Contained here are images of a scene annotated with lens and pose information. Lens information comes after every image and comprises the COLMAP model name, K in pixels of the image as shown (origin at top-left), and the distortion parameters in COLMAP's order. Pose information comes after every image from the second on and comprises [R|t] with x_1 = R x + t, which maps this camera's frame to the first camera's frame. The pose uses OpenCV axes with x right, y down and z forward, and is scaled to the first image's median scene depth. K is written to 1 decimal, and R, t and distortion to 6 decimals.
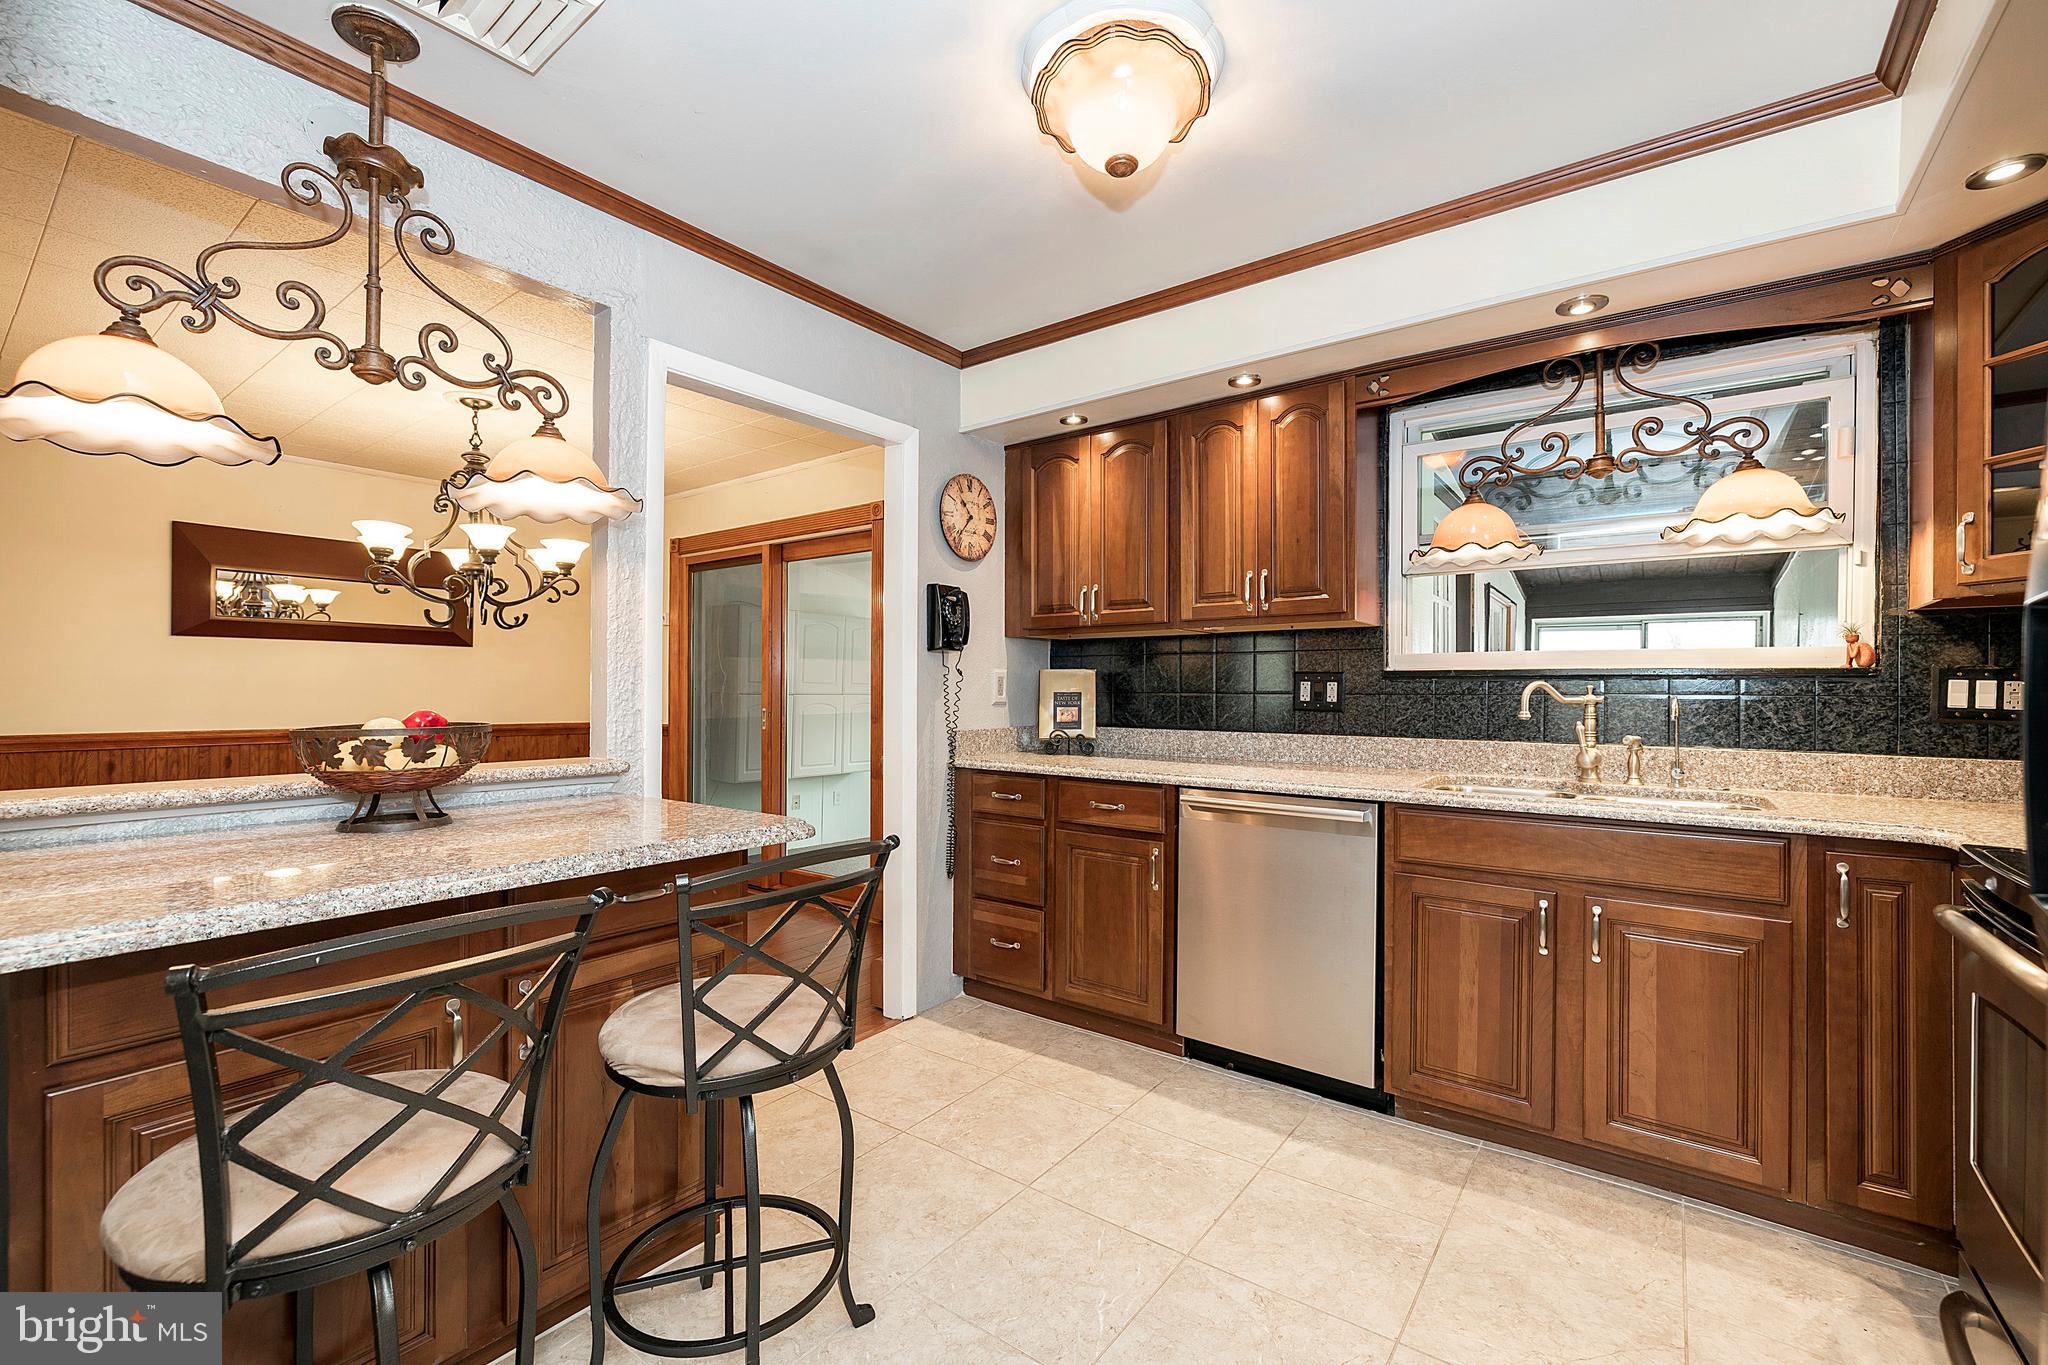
lens RADIAL K [[850.6, 0, 1028.0], [0, 850.6, 683.4], [0, 0, 1]] dist [-0.004627, -0.000367]
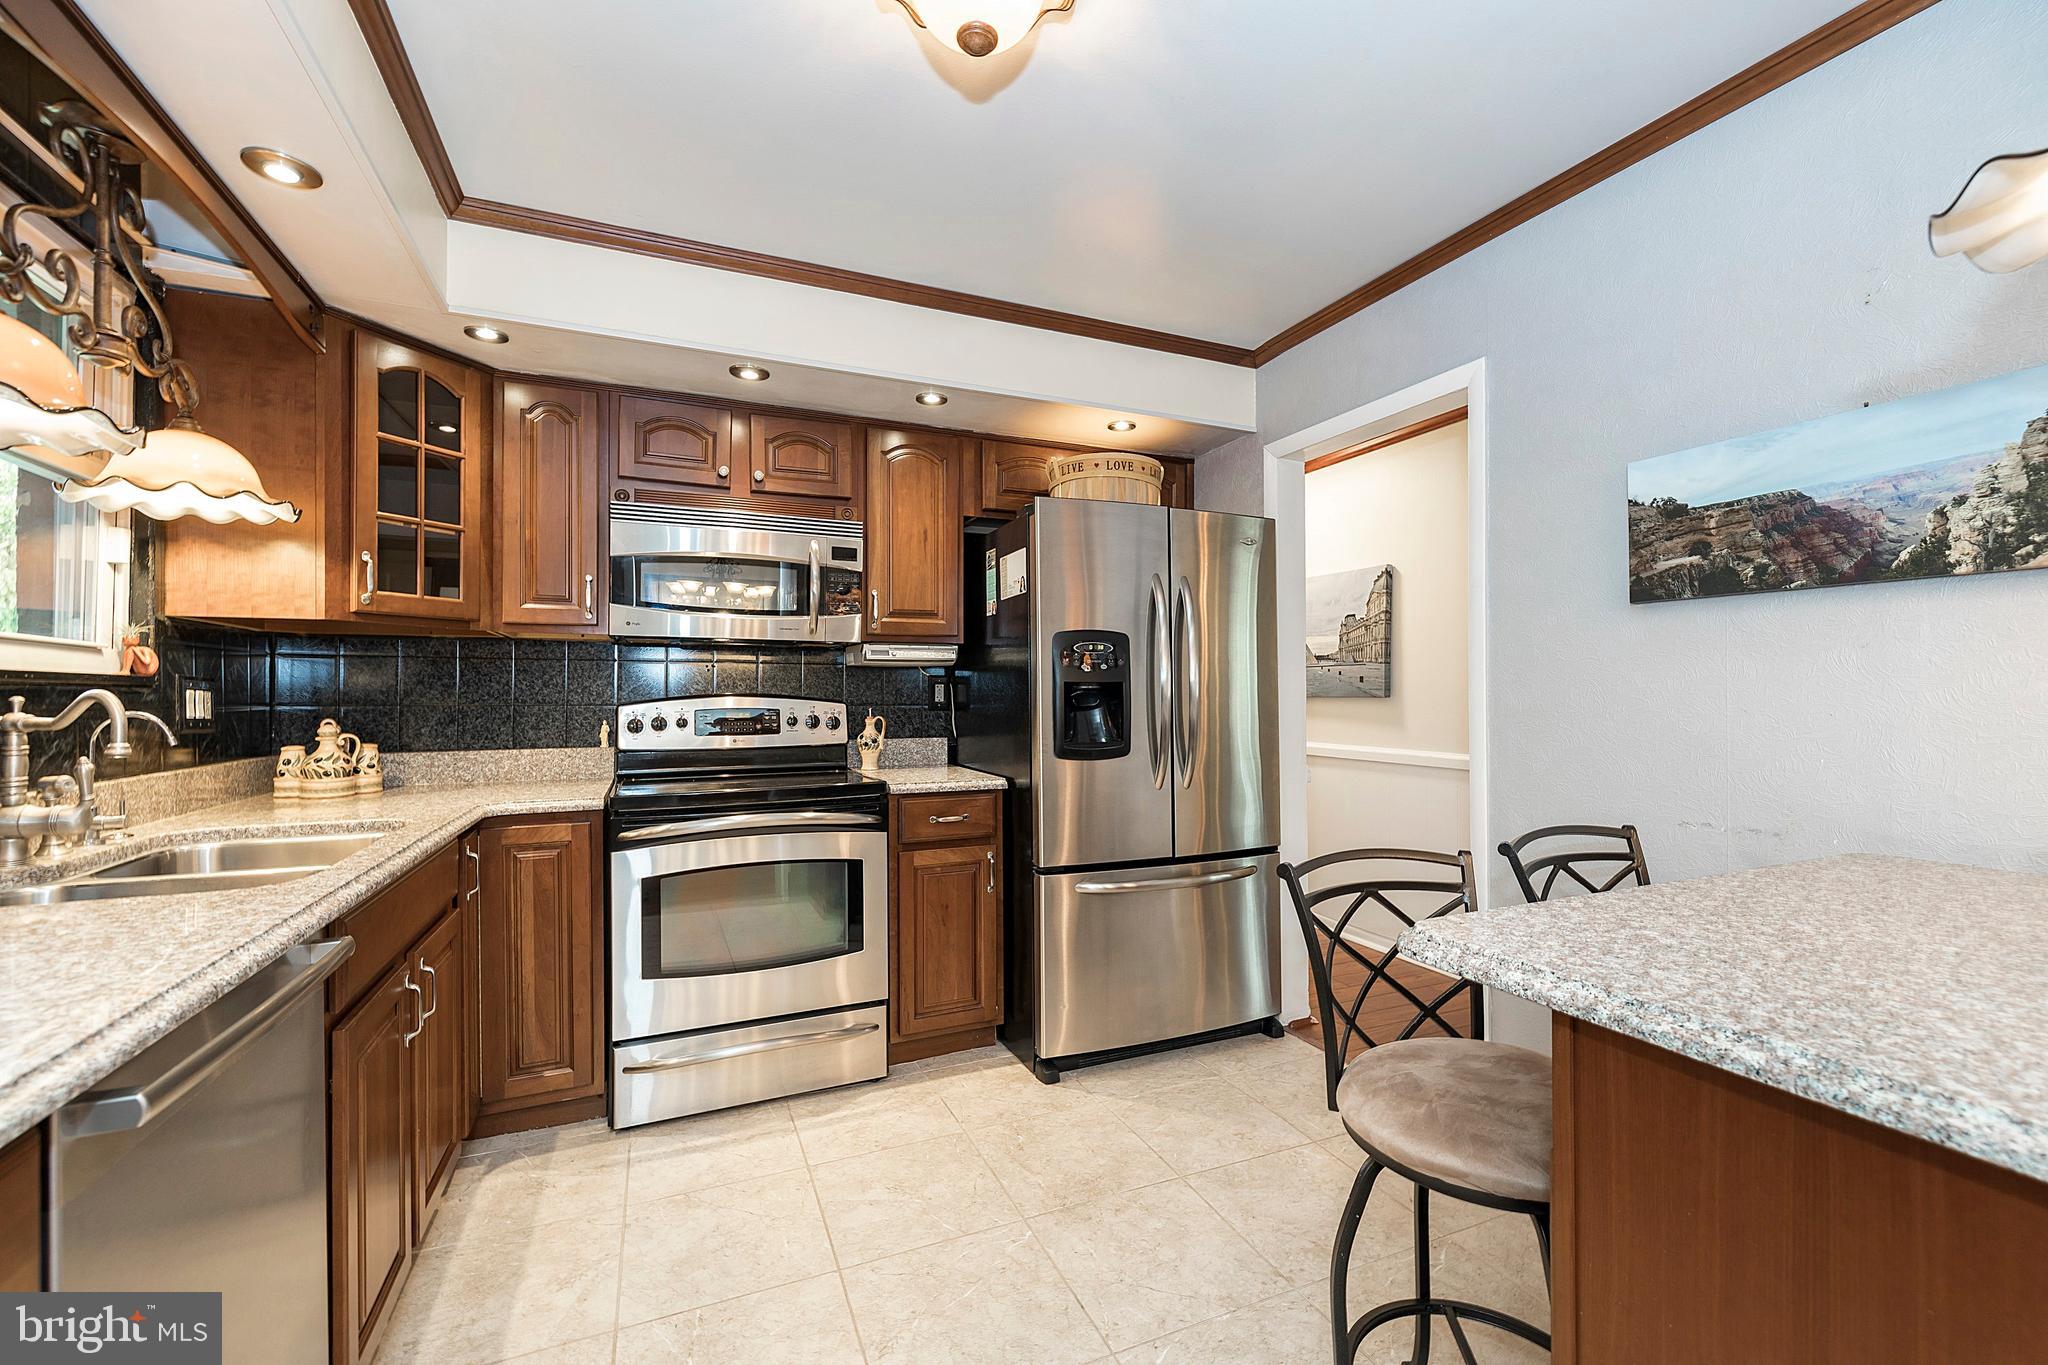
lens RADIAL K [[850.6, 0, 1027.9], [0, 850.6, 688.9], [0, 0, 1]] dist [-0.004627, -0.000367]
pose [[-0.871137, 0.002772, 0.491032, -0.310263], [-0.002875, 0.999938, -0.010747, 0.002172], [-0.491031, -0.010774, -0.871075, 1.658955]]
